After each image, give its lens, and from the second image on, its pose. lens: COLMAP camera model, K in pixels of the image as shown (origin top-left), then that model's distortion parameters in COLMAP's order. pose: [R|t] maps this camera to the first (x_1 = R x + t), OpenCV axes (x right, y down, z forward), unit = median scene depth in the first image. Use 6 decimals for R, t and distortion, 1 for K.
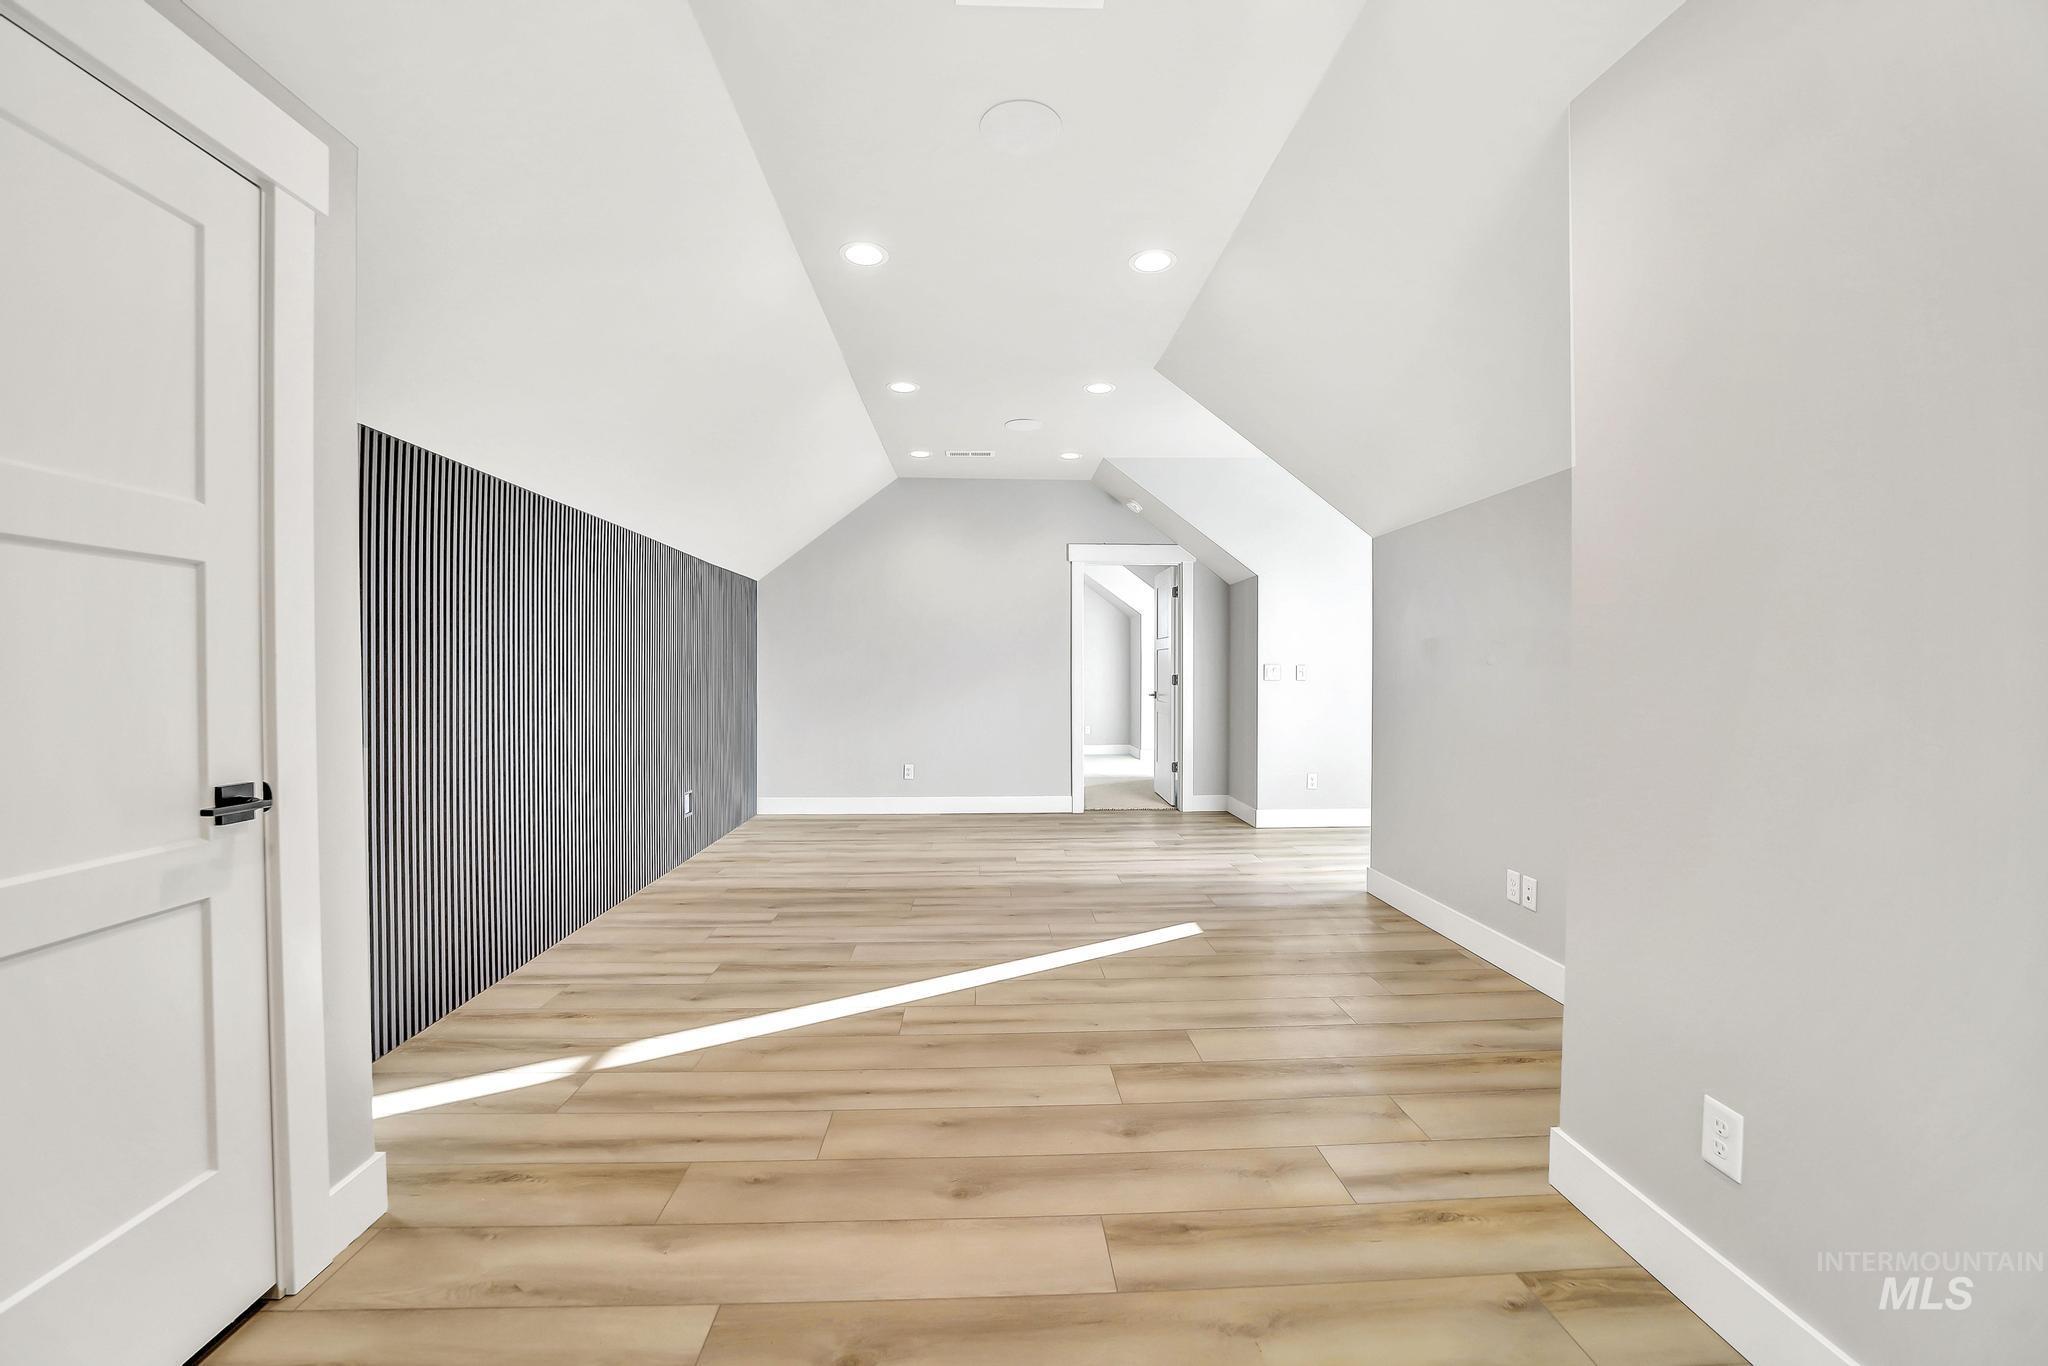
lens RADIAL K [[834.0, 0, 1030.2], [0, 834.0, 668.0], [0, 0, 1]] dist [-0.025247, 0.007035]
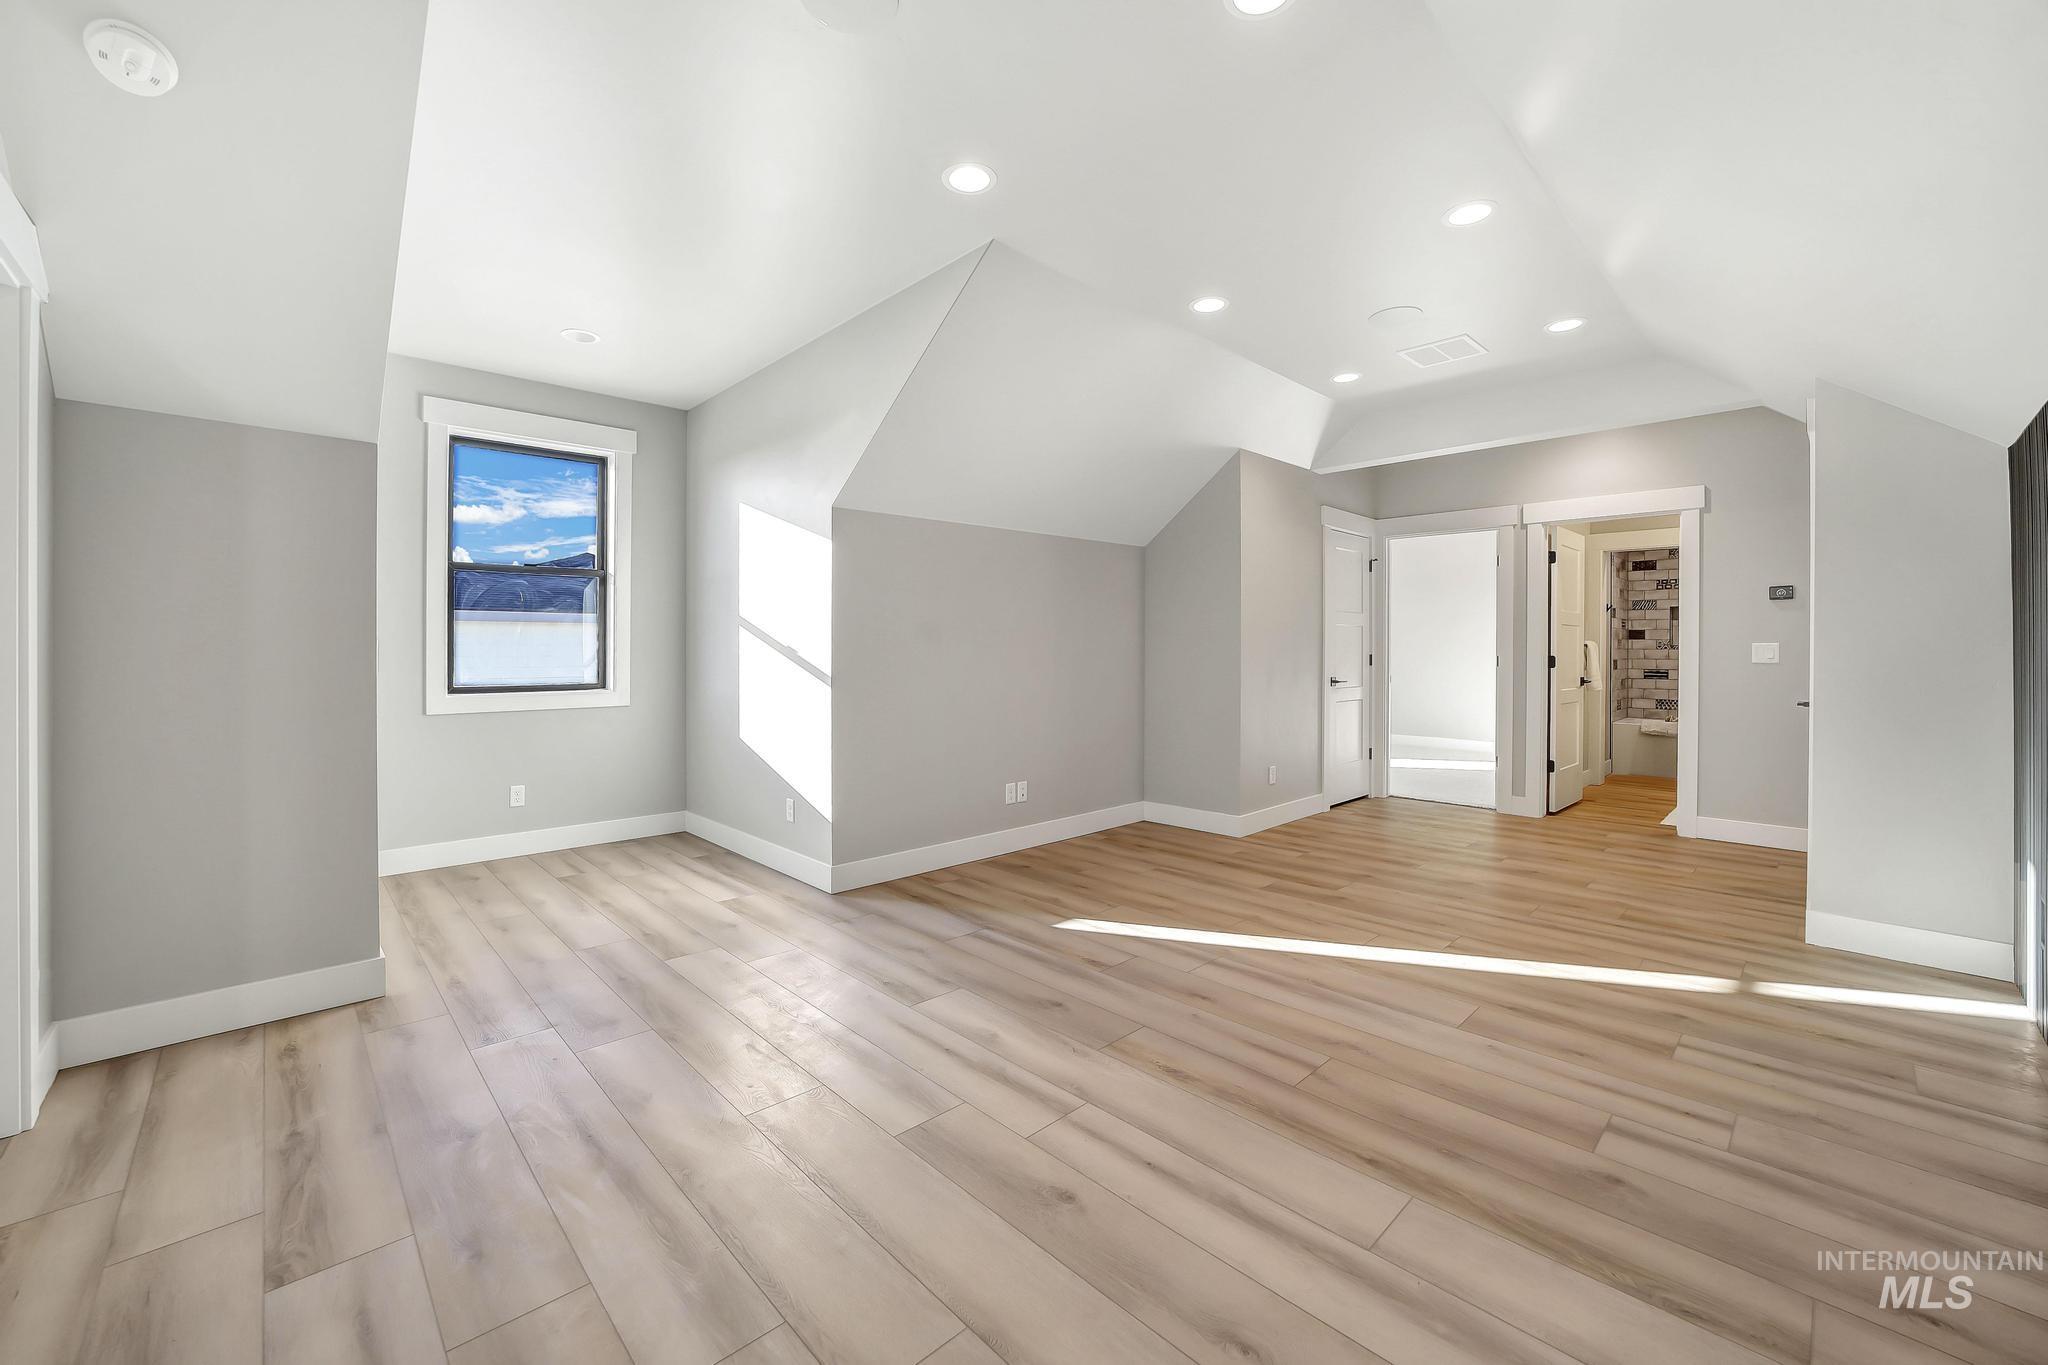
lens RADIAL K [[813.4, 0, 1006.5], [0, 813.4, 655.6], [0, 0, 1]] dist [-0.001854, 0.000029]
pose [[-0.642979, -0.010420, 0.765813, -0.540914], [-0.007011, 0.999946, 0.007719, -0.002429], [-0.765852, -0.000406, -0.643017, 1.910607]]
